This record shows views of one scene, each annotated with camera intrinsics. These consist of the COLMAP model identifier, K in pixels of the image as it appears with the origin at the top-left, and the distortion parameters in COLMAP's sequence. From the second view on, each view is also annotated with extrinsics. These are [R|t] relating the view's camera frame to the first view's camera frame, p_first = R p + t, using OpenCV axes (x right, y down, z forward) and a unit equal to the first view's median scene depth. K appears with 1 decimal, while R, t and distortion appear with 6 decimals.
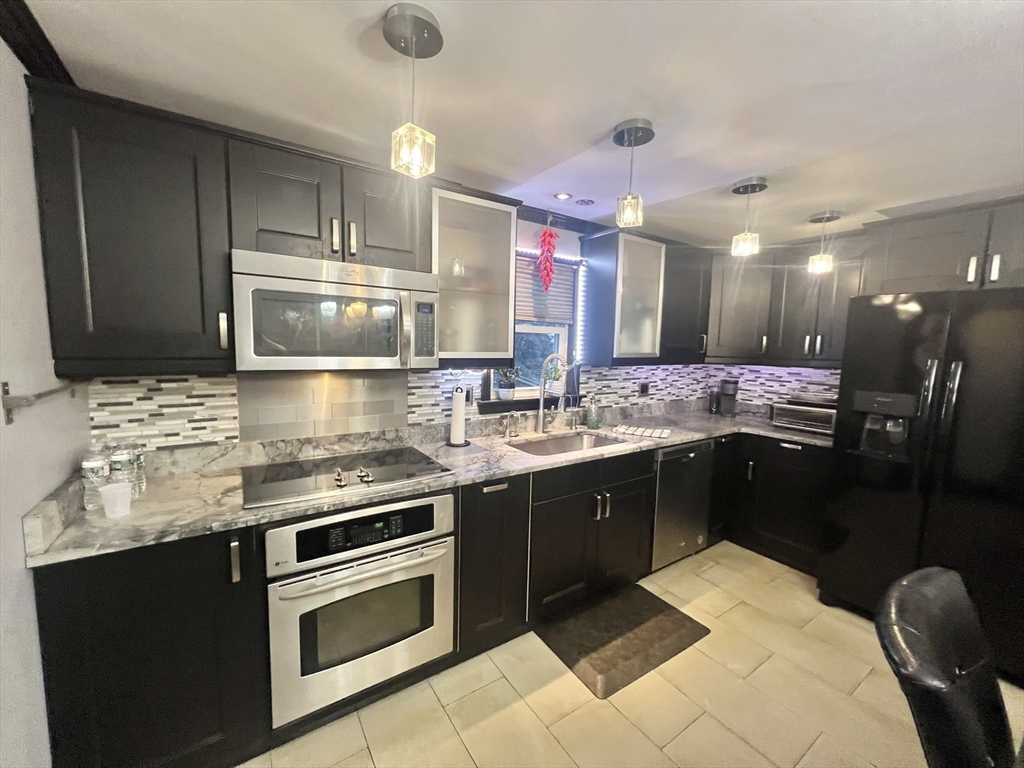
lens RADIAL K [[405.3, 0, 514.5], [0, 405.3, 386.2], [0, 0, 1]] dist [-0.008065, -0.000039]
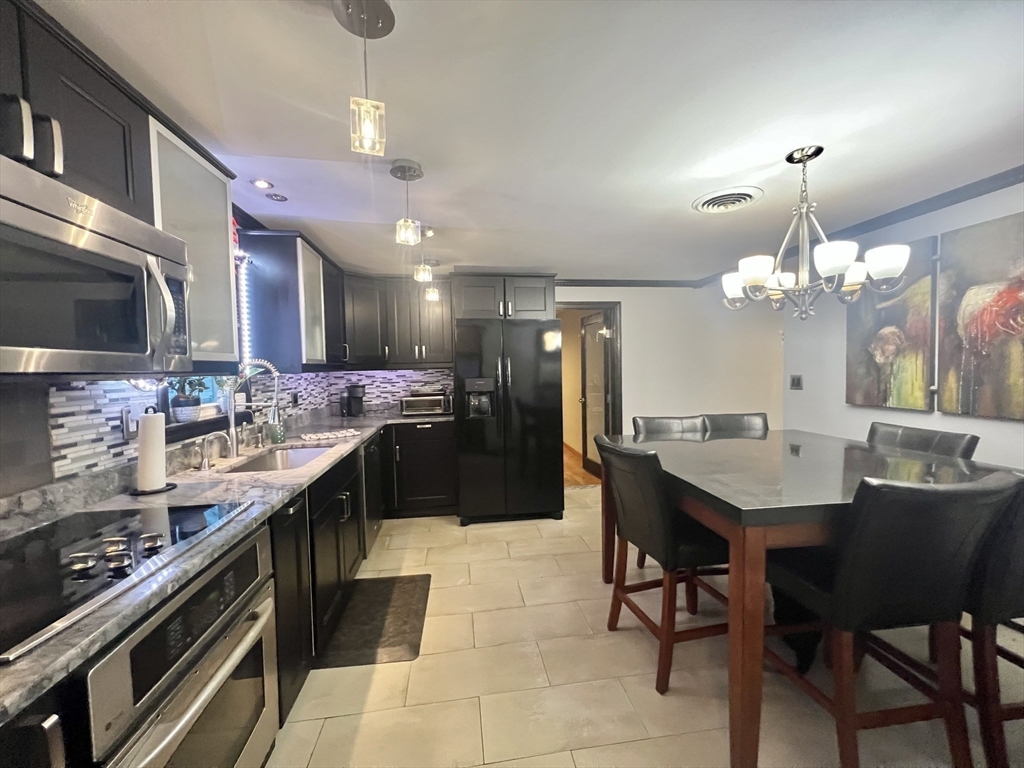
lens RADIAL K [[405.3, 0, 513.6], [0, 405.3, 386.5], [0, 0, 1]] dist [-0.008065, -0.000039]
pose [[0.441205, -0.072956, 0.894436, -0.460219], [0.121311, 0.992390, 0.021106, 0.028335], [-0.889169, 0.099193, 0.446698, 0.140619]]
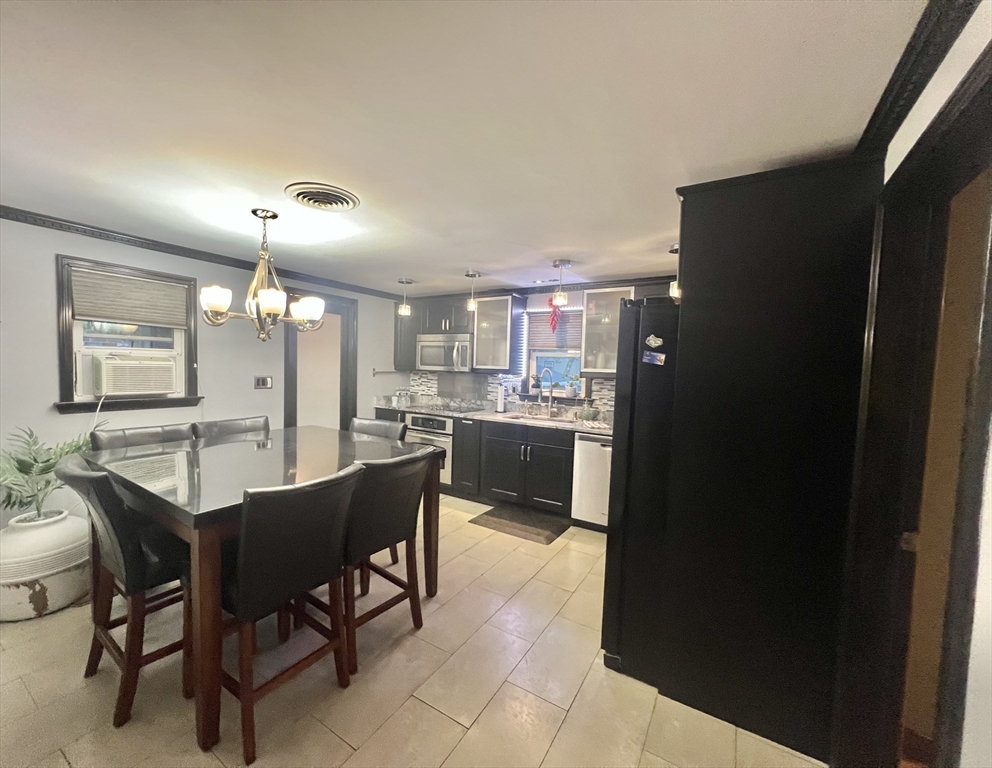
lens RADIAL K [[409.4, 0, 487.7], [0, 409.4, 385.5], [0, 0, 1]] dist [0.000522, 0.000005]
pose [[0.406273, 0.036095, -0.913038, 1.694824], [-0.113922, 0.993424, -0.011418, 0.041072], [0.906622, 0.108654, 0.407714, 0.086733]]
